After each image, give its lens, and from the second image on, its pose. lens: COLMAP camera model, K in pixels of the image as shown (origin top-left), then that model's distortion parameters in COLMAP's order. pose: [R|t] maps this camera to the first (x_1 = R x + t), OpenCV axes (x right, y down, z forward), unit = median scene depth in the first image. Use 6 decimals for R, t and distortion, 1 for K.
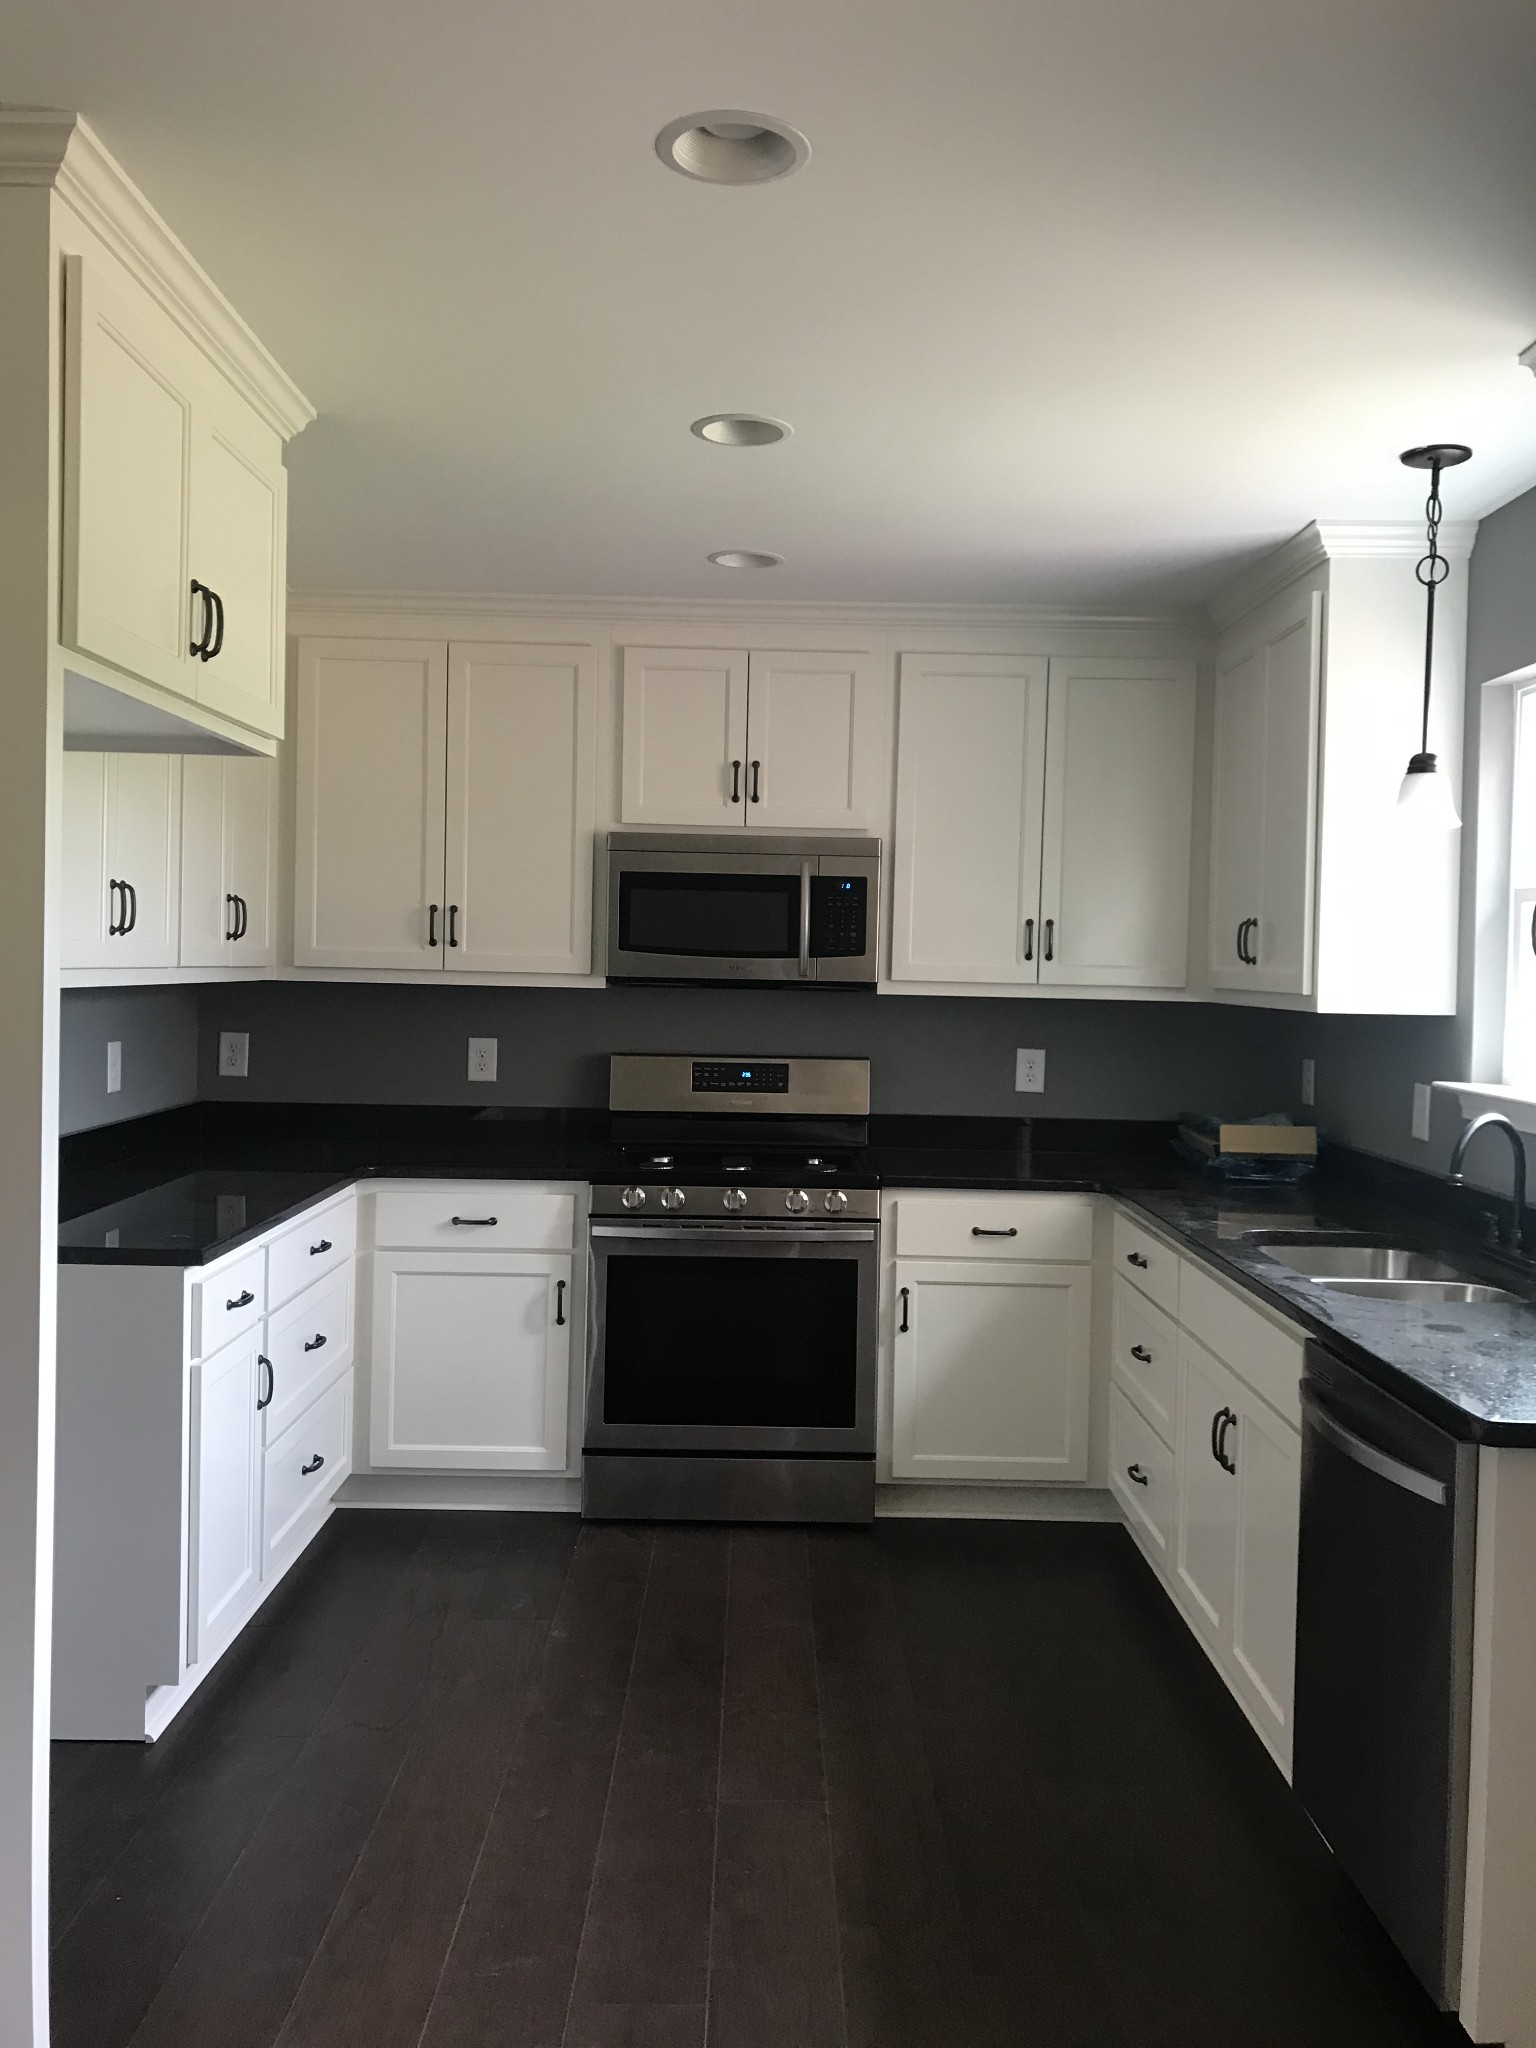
lens RADIAL K [[1696.5, 0, 794.5], [0, 1696.5, 1013.5], [0, 0, 1]] dist [0.076955, -0.081519]
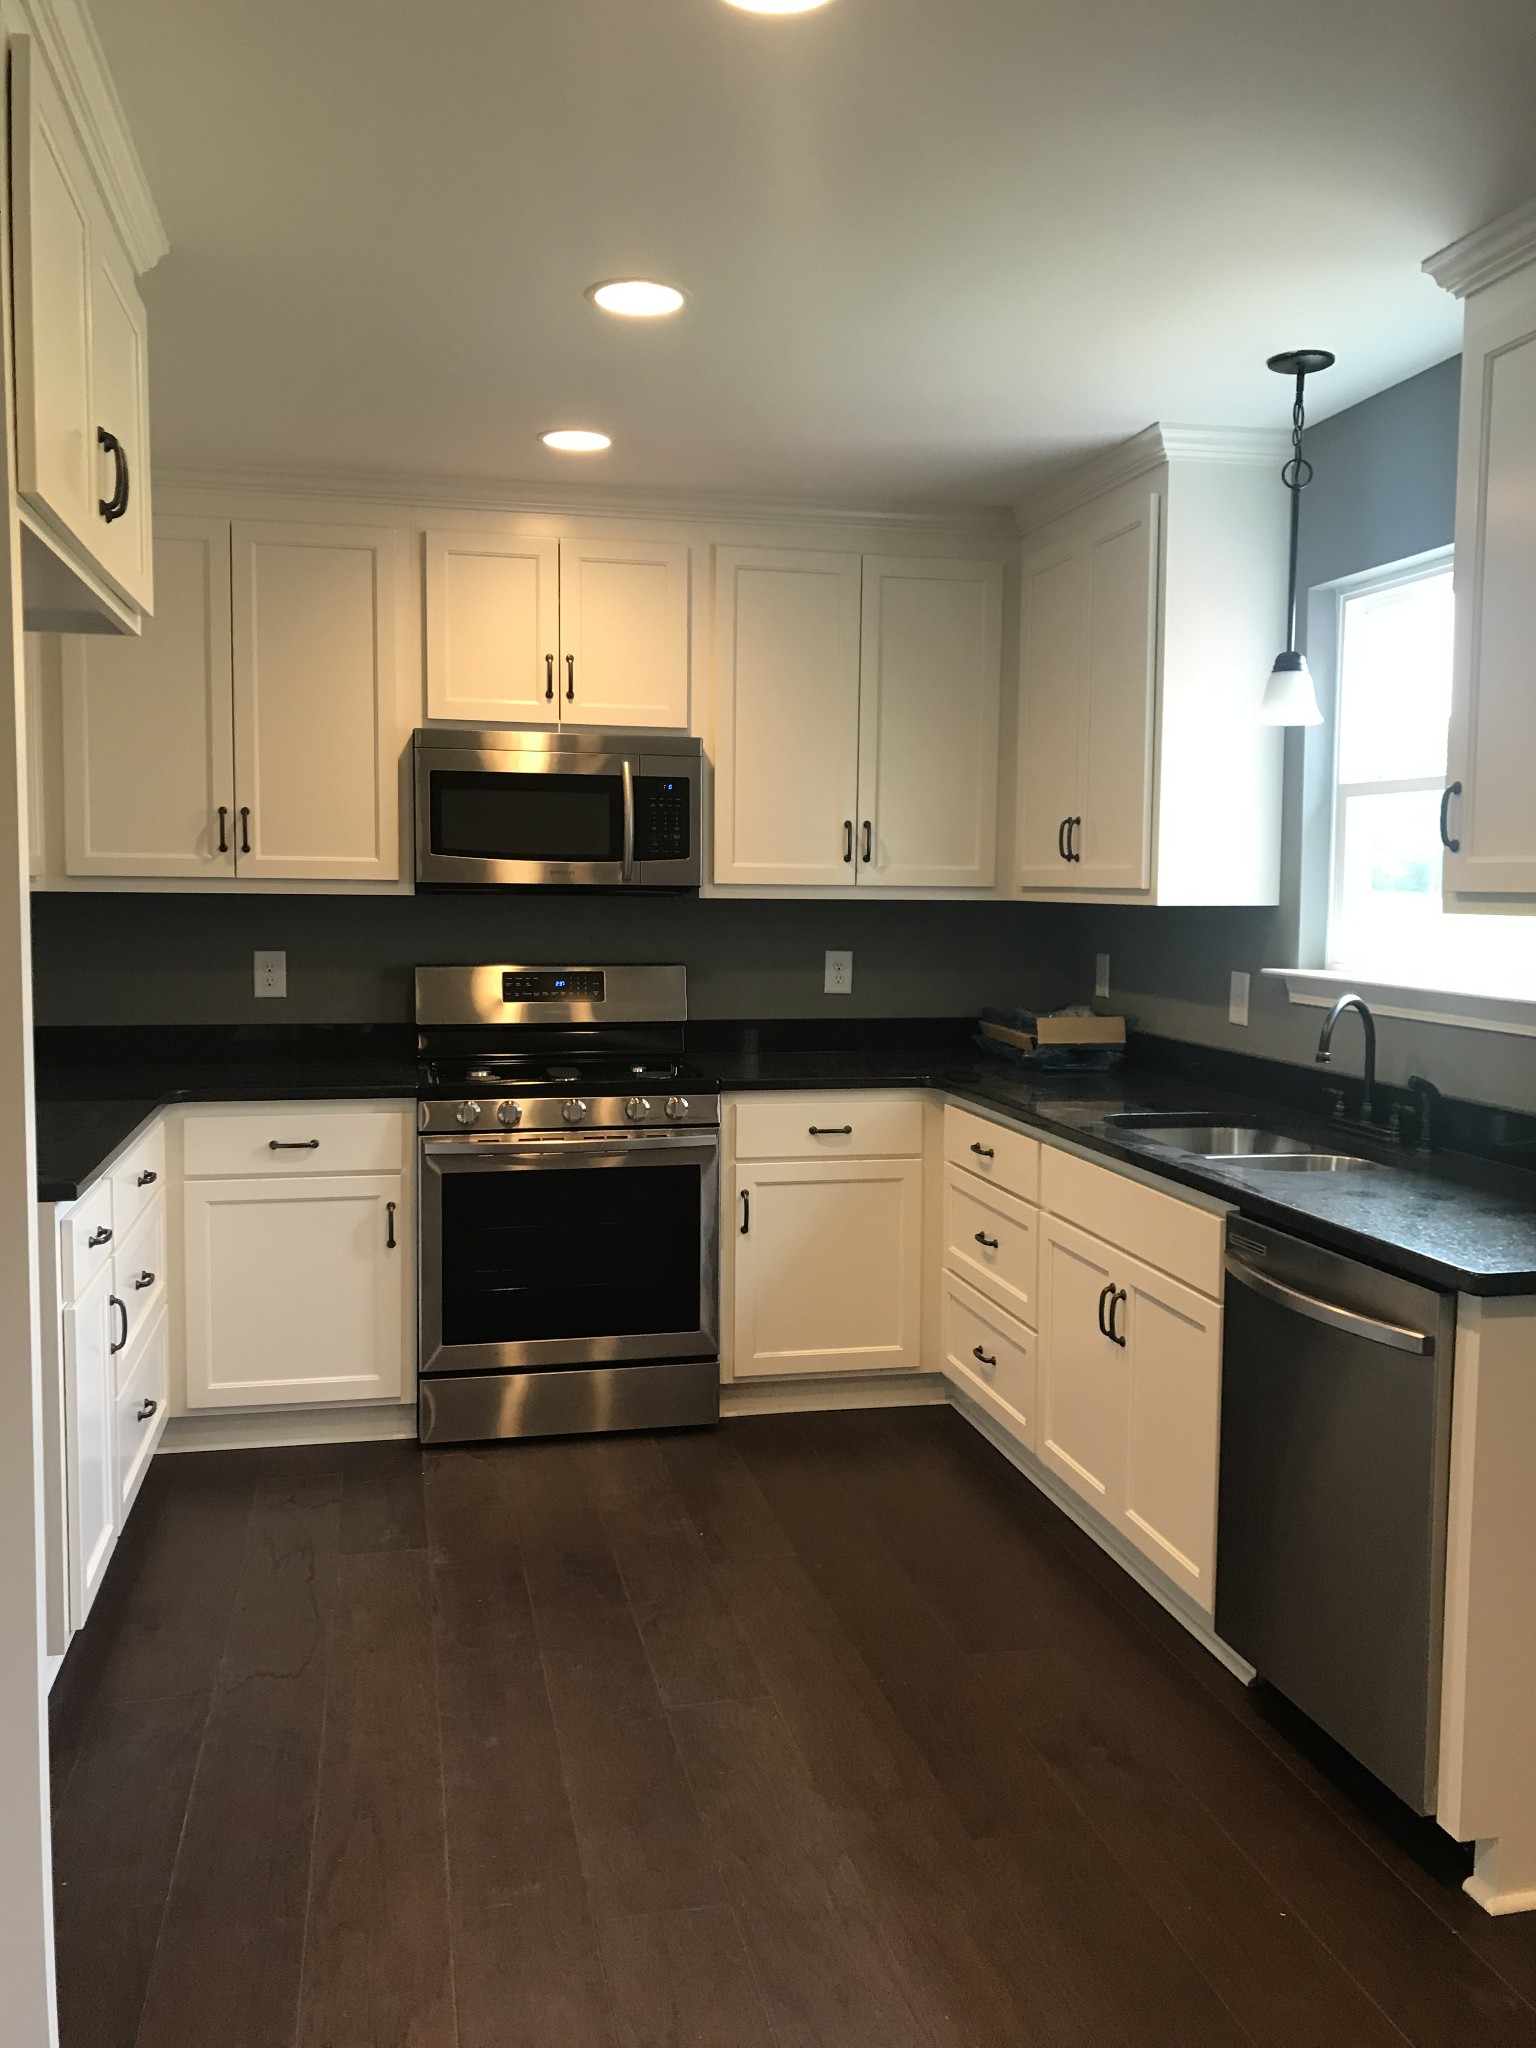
lens RADIAL K [[1689.5, 0, 768.0], [0, 1689.5, 1024.0], [0, 0, 1]] dist [0.072412, -0.055941]
pose [[0.978032, -0.031225, 0.206105, -0.124915], [0.019472, 0.998079, 0.058807, 0.005318], [-0.207546, -0.053501, 0.976761, 0.031023]]
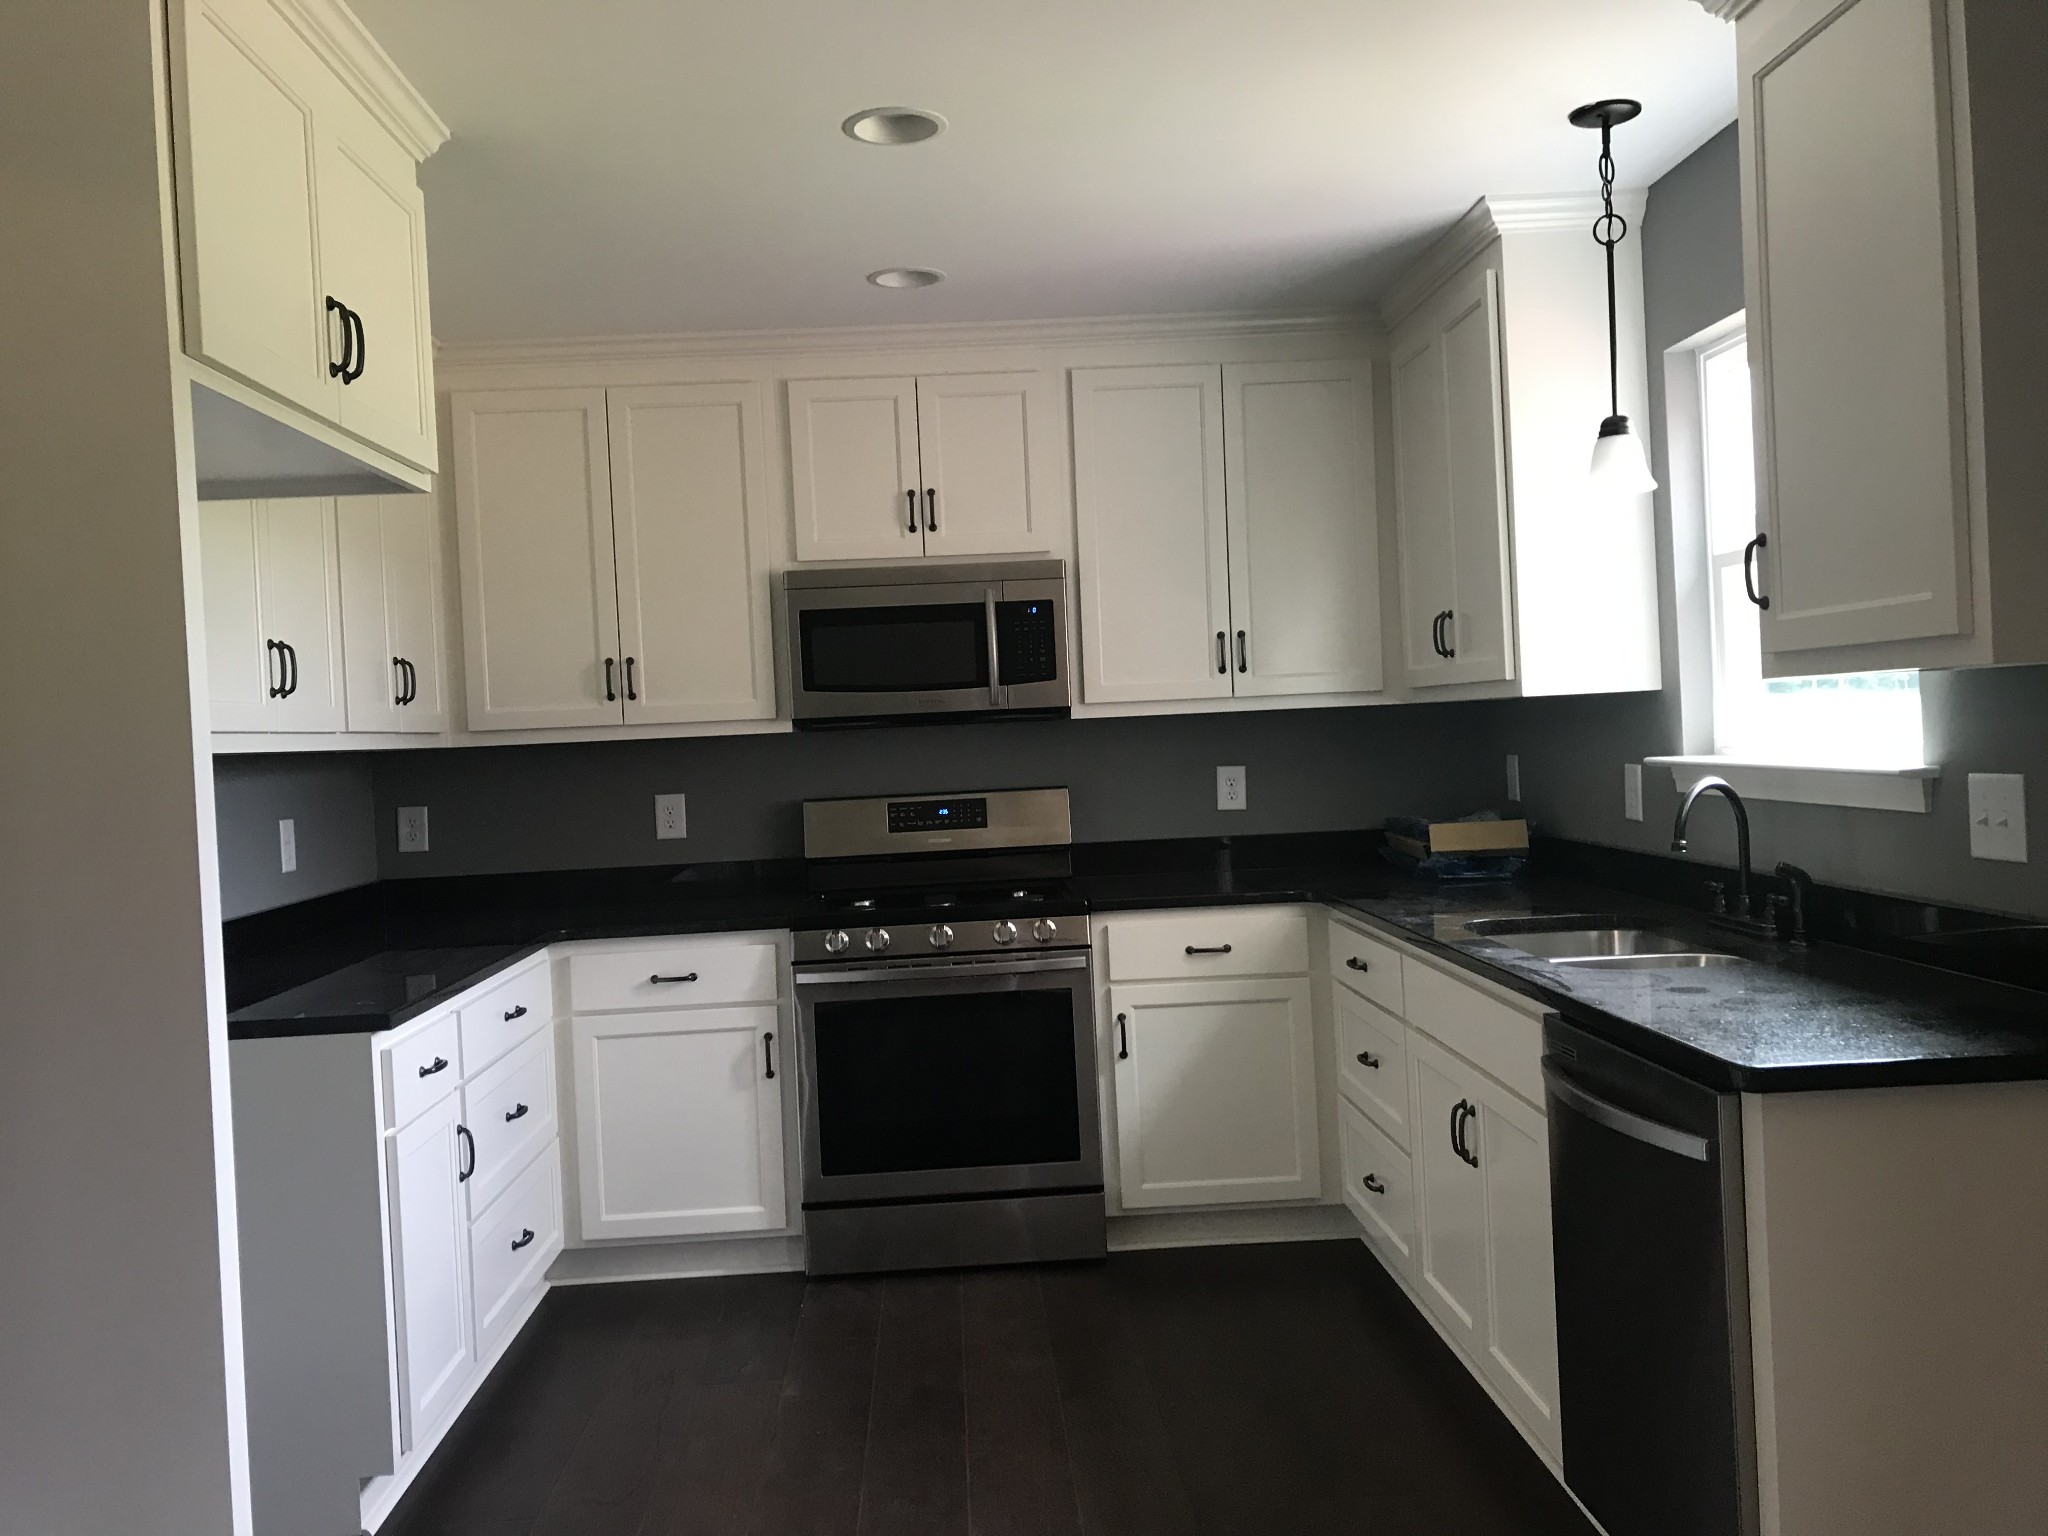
lens RADIAL K [[1689.5, 0, 1024.0], [0, 1689.5, 768.0], [0, 0, 1]] dist [0.072412, -0.055941]
pose [[0.997193, -0.070129, 0.026234, -0.006487], [0.070397, 0.997474, -0.009442, 0.026049], [-0.025505, 0.011263, 0.999611, 0.029257]]
